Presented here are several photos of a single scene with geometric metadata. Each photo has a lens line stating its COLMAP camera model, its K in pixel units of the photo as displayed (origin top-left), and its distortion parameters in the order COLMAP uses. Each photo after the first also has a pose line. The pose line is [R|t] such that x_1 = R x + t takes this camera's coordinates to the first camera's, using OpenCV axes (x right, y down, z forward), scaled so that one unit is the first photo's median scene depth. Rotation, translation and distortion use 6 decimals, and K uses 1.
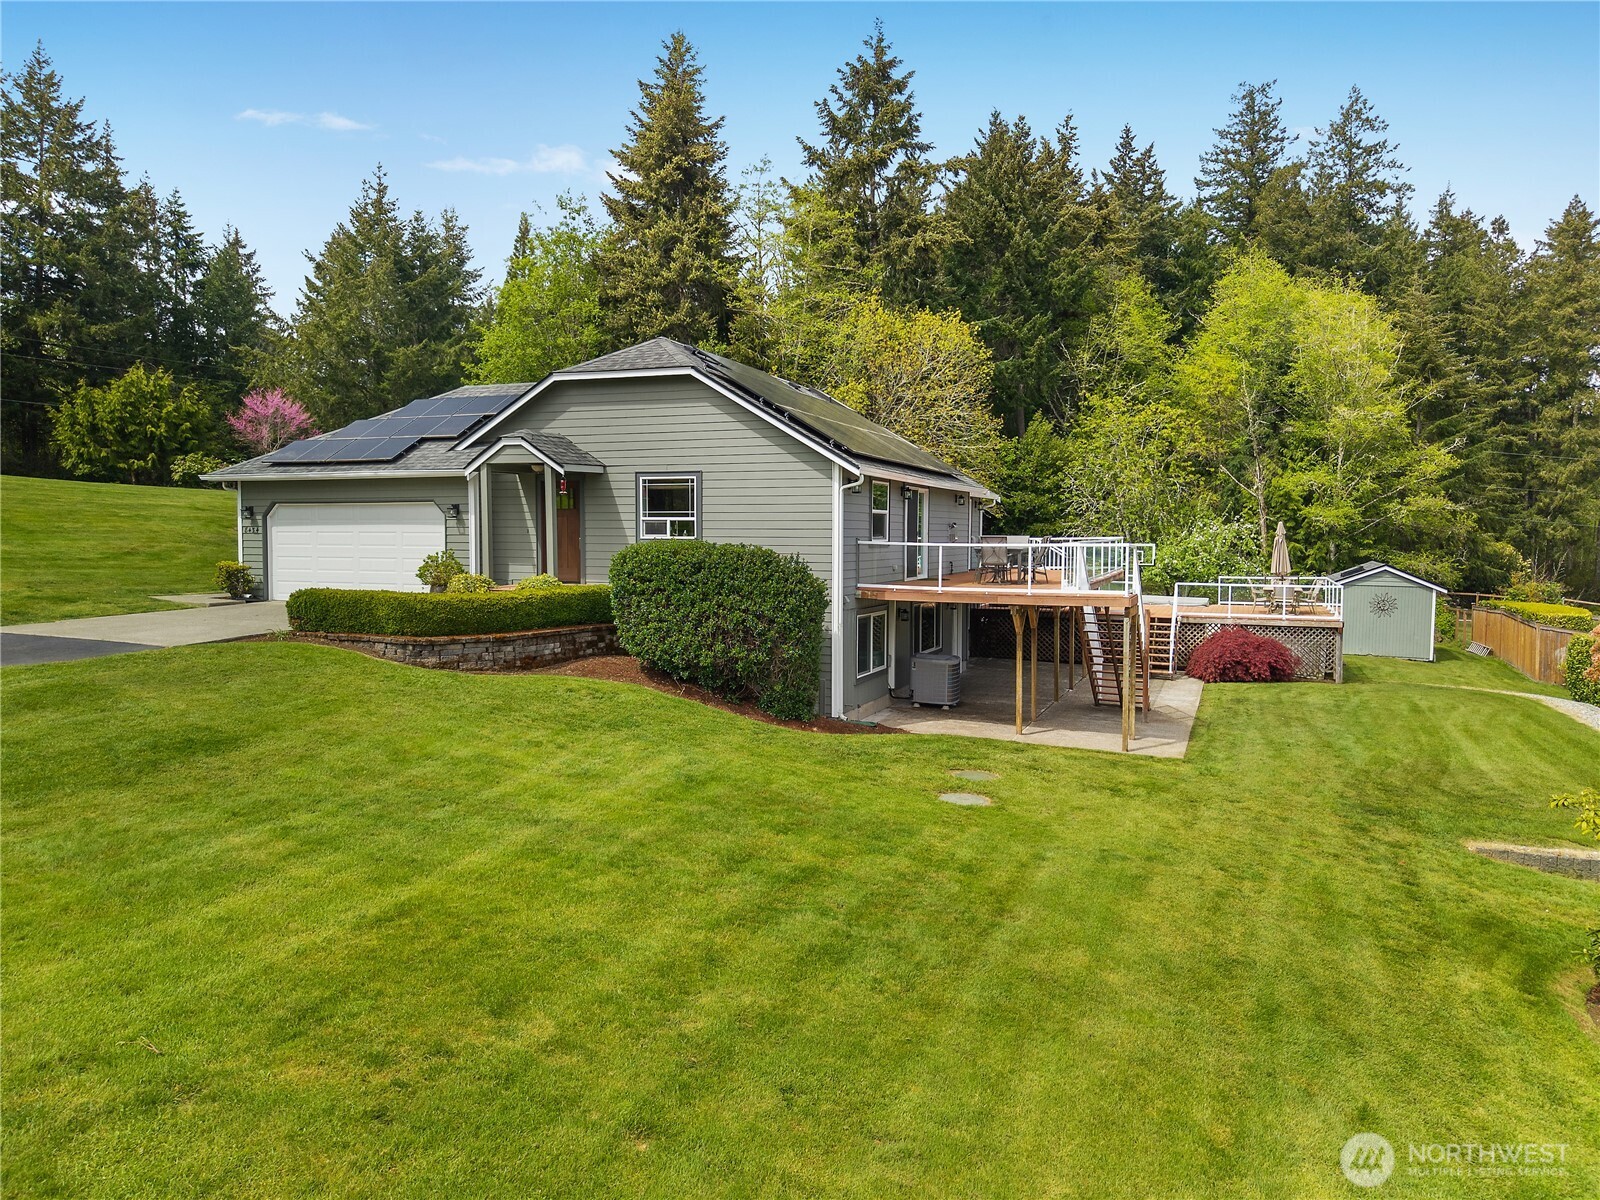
lens RADIAL K [[1132.5, 0, 802.0], [0, 1132.5, 599.7], [0, 0, 1]] dist [0.026675, -0.027664]
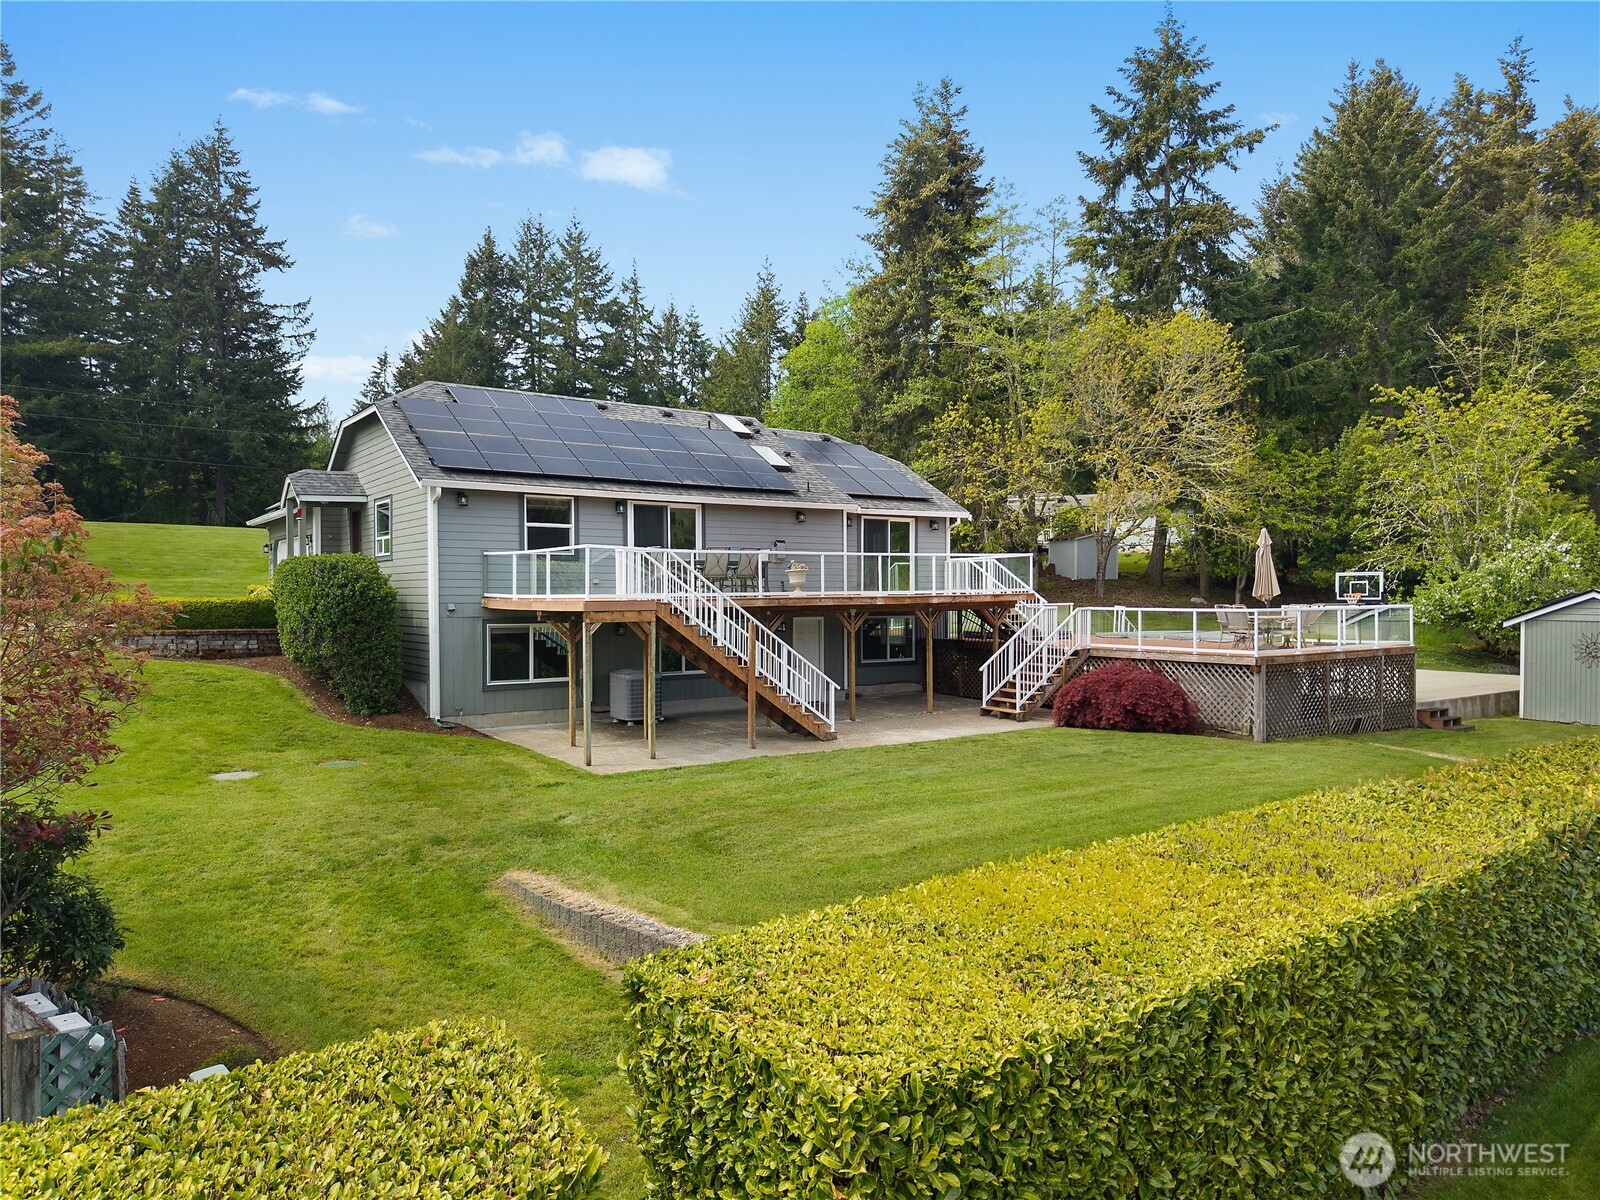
lens RADIAL K [[1132.5, 0, 801.5], [0, 1132.5, 600.9], [0, 0, 1]] dist [0.026675, -0.027664]
pose [[0.829496, -0.004124, -0.558497, 0.617427], [-0.027631, 0.998445, -0.048411, 0.026199], [0.557828, 0.055589, 0.828093, 0.228508]]
